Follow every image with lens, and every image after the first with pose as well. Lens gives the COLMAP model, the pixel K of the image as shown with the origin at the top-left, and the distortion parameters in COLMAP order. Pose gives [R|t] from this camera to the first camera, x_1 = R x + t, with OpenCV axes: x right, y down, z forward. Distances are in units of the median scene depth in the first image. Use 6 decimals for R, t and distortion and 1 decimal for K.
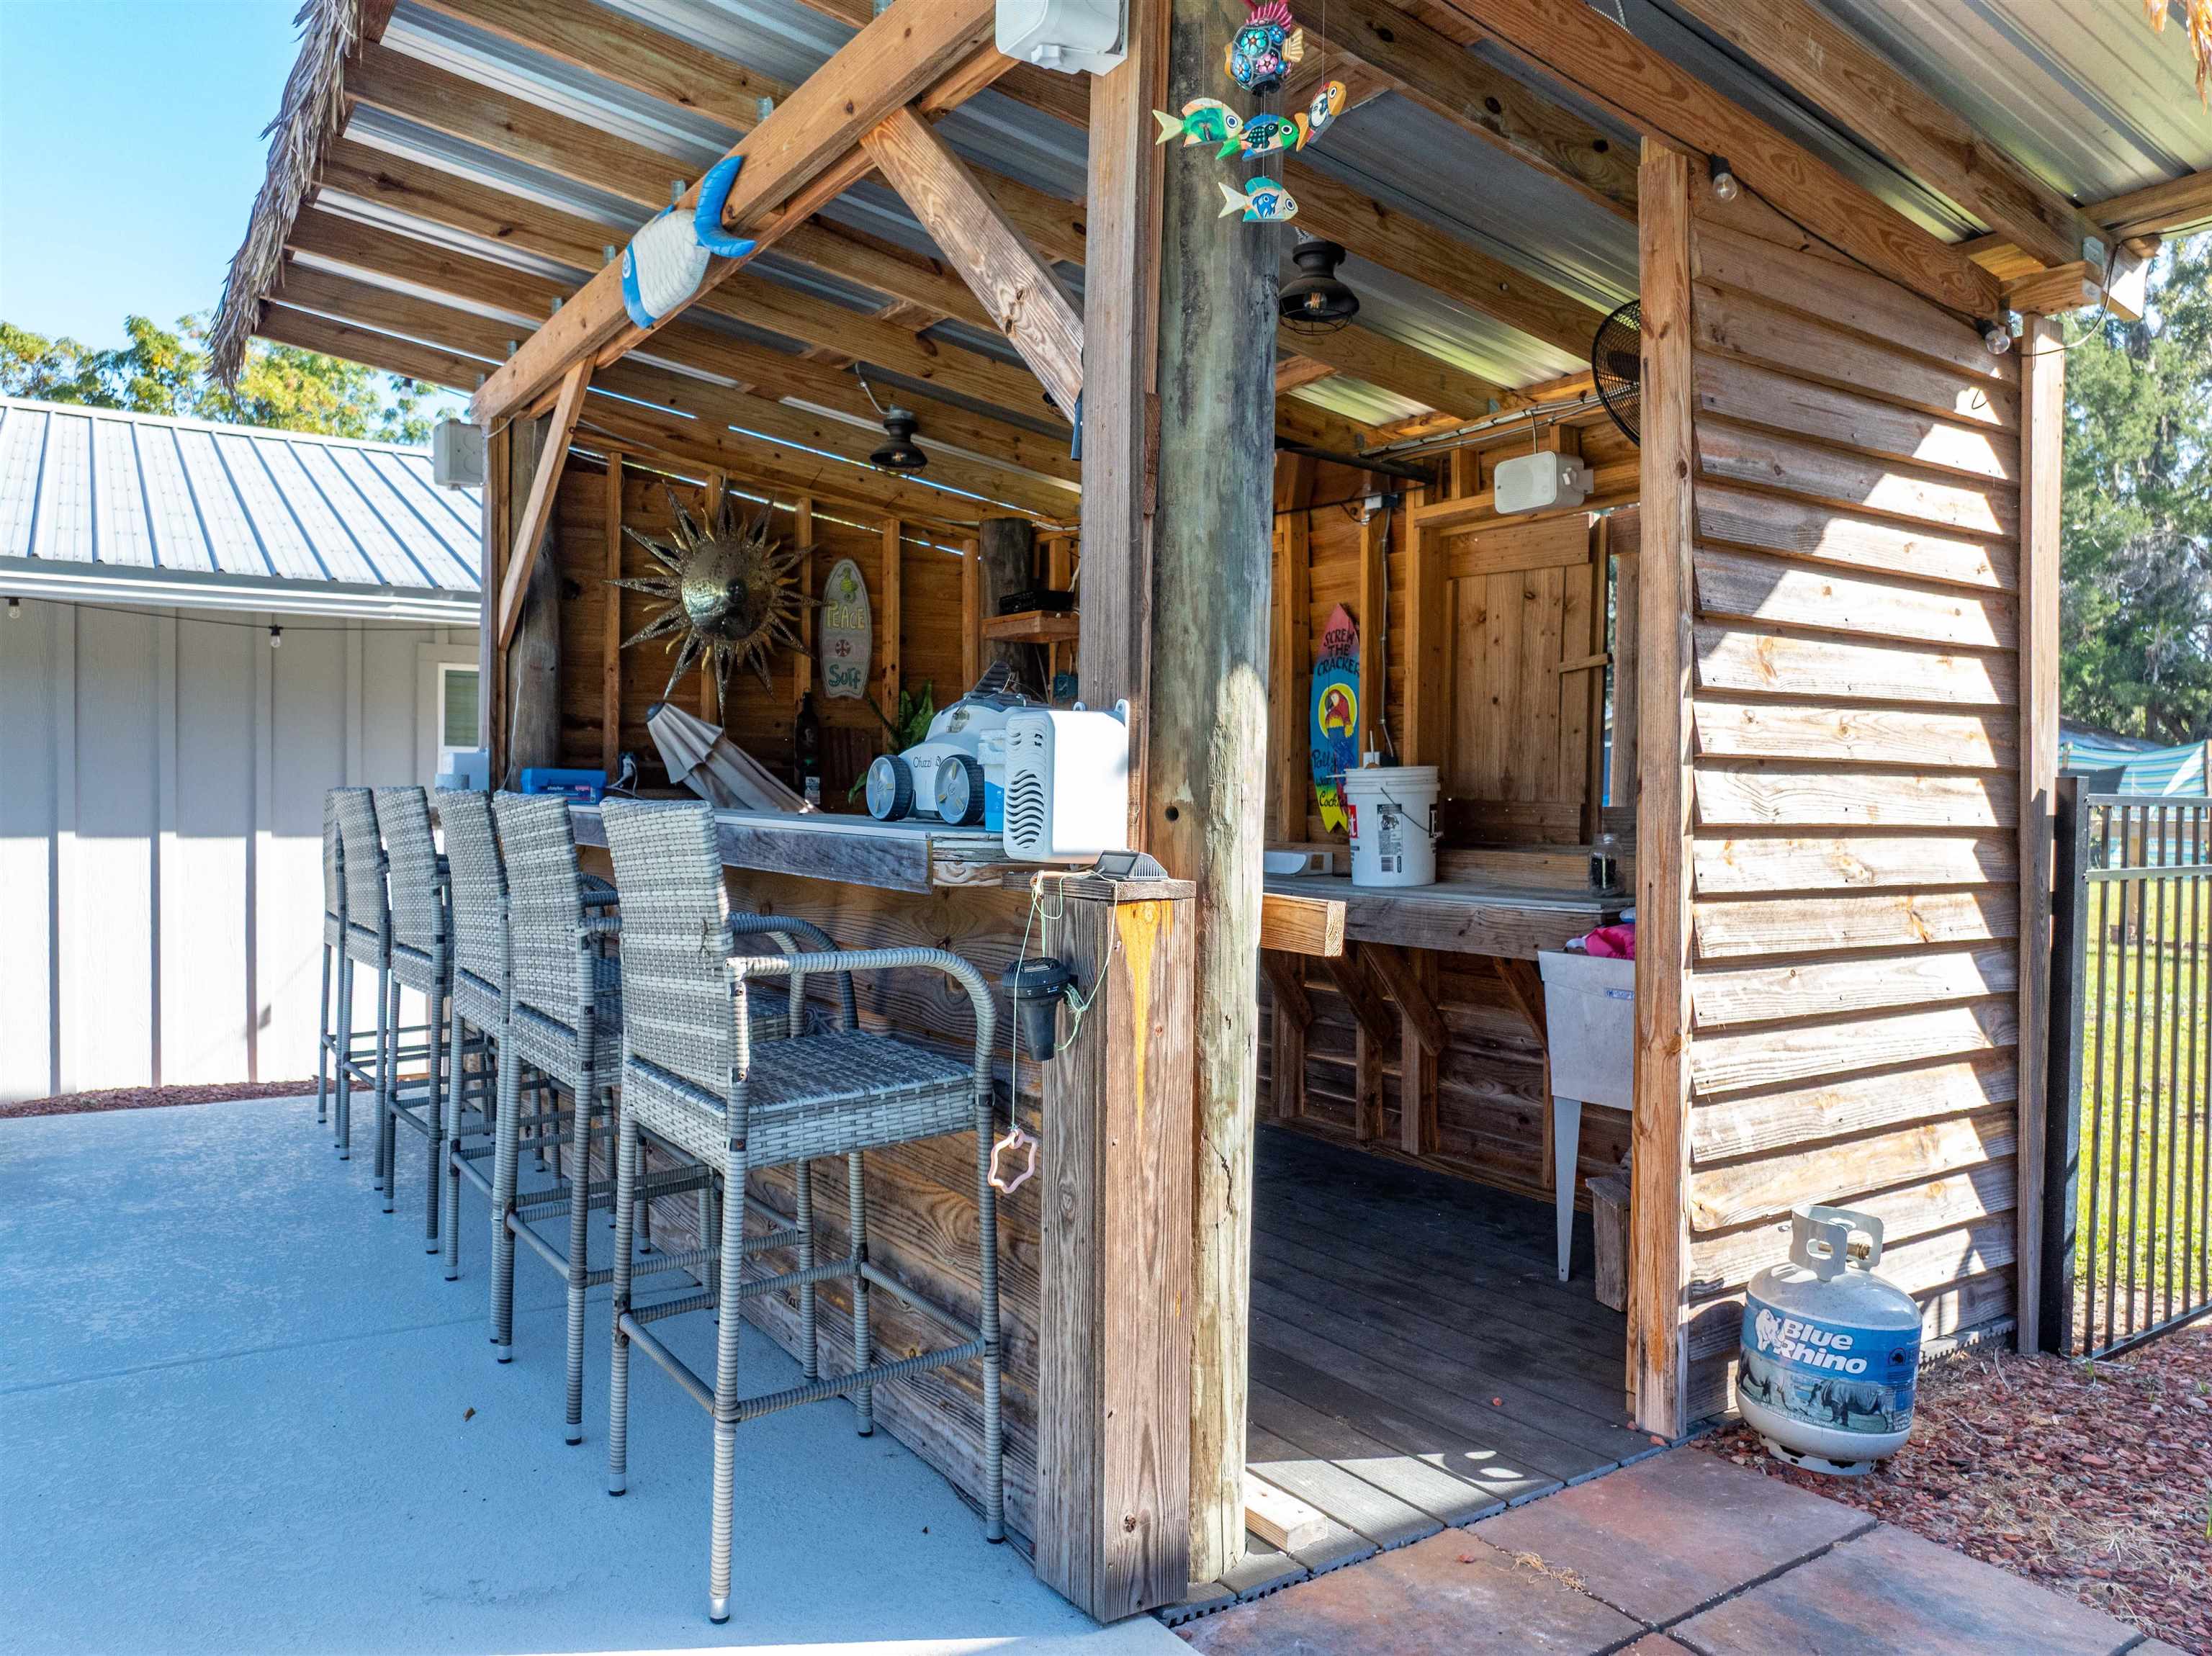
lens RADIAL K [[1568.4, 0, 1106.3], [0, 1568.4, 814.9], [0, 0, 1]] dist [-0.034399, -0.002395]
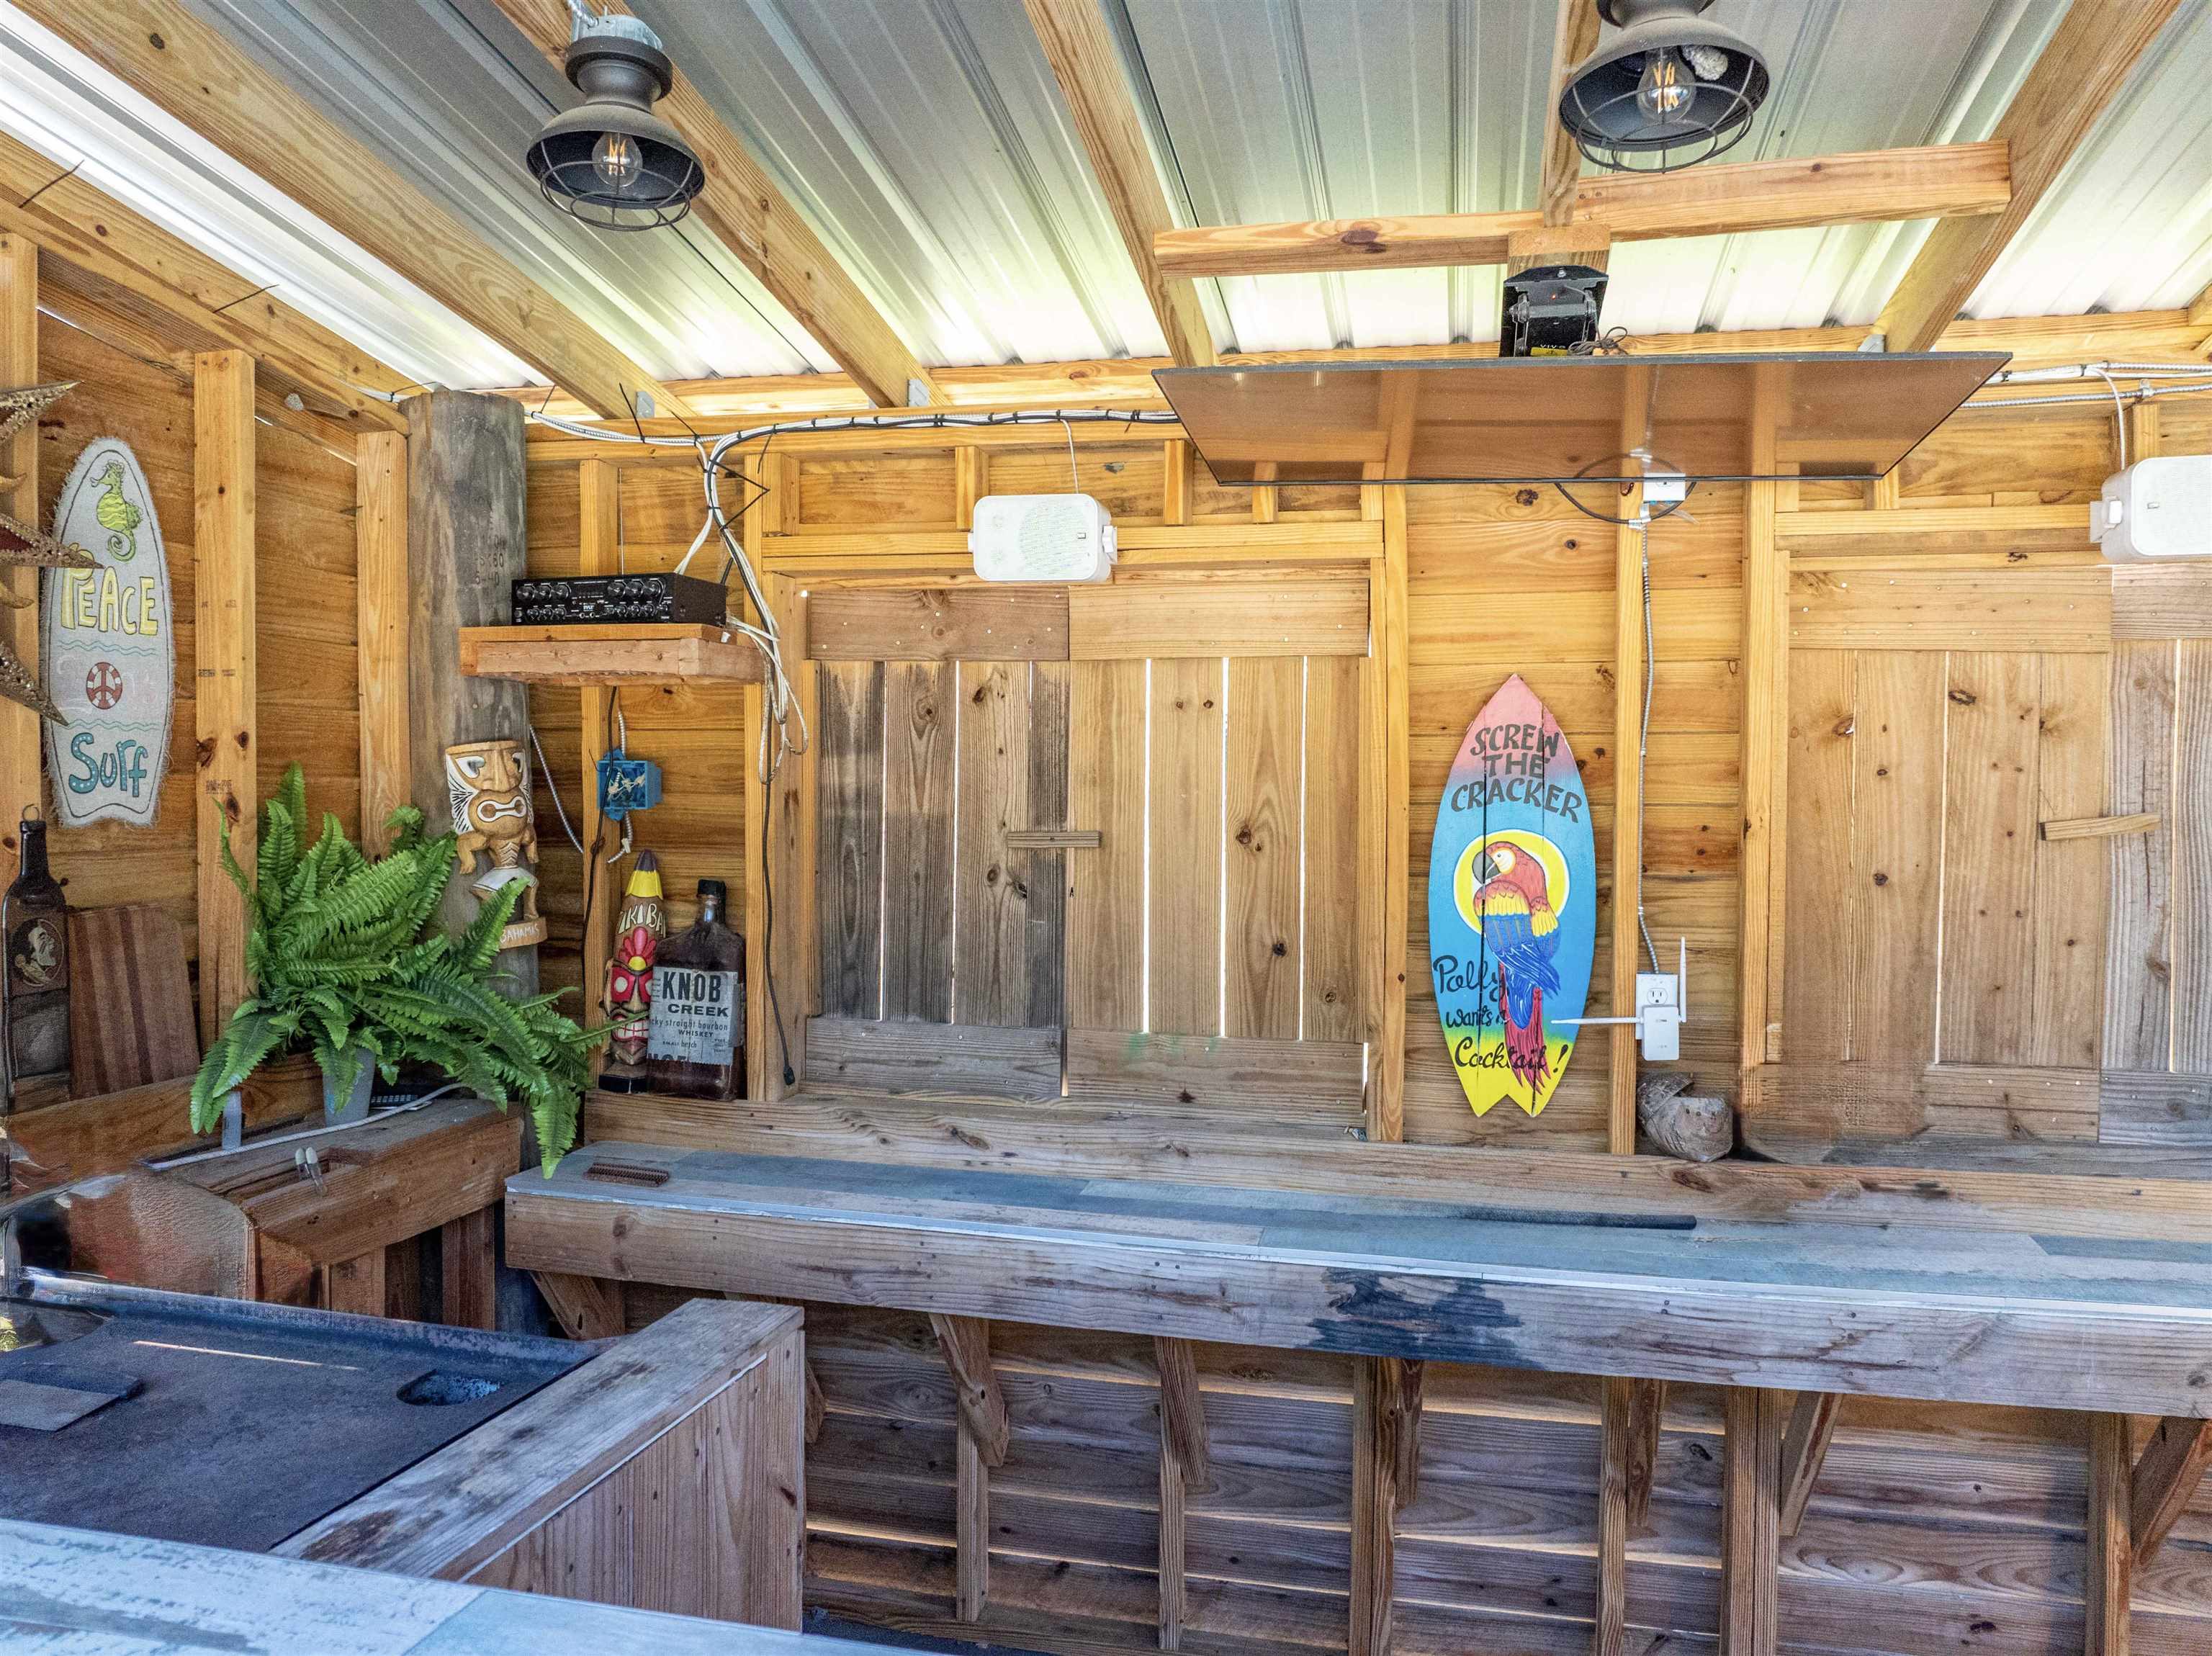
lens RADIAL K [[1542.0, 0, 1099.1], [0, 1542.0, 819.9], [0, 0, 1]] dist [-0.041488, 0.005600]
pose [[0.729420, -0.020006, 0.683773, -0.248161], [0.011637, 0.999790, 0.016838, -0.081698], [-0.683967, -0.004325, 0.729500, 0.610275]]
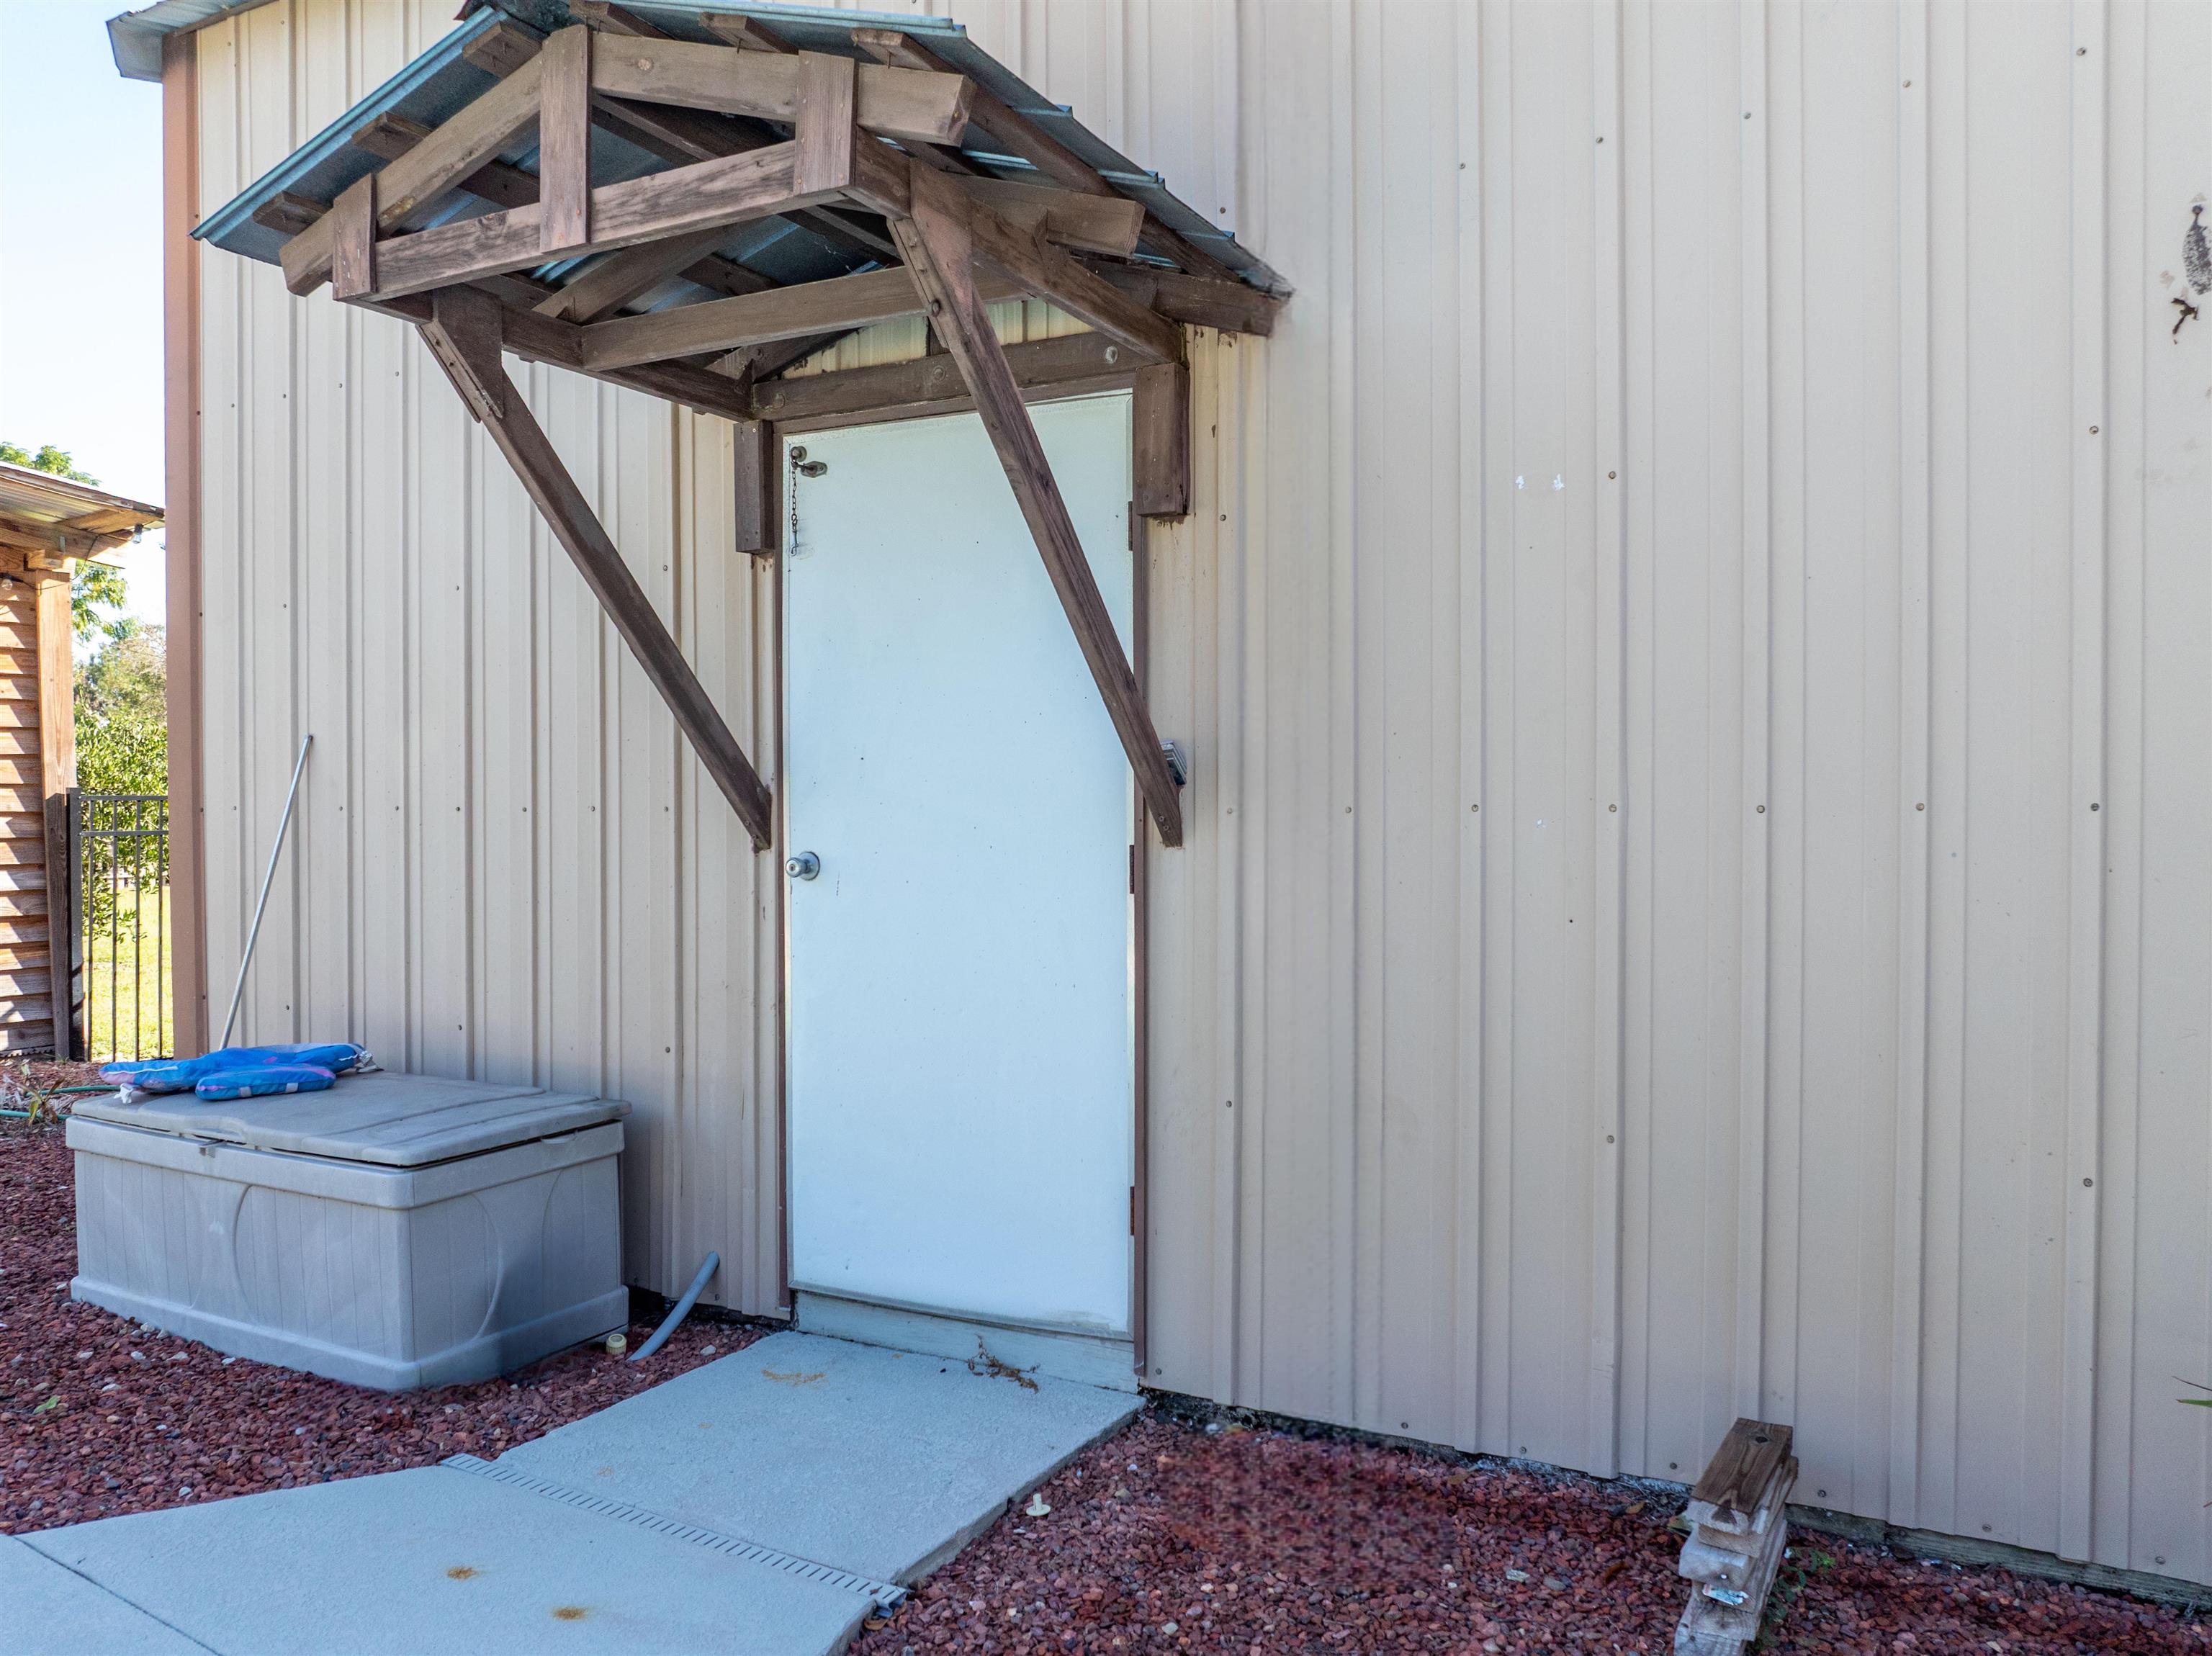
lens RADIAL K [[1542.0, 0, 1099.1], [0, 1542.0, 819.9], [0, 0, 1]] dist [-0.041488, 0.005600]
pose [[0.921623, -0.025263, 0.387263, 0.602718], [0.023666, 0.999680, 0.008894, 0.019242], [-0.387364, 0.000968, 0.921926, -0.789384]]
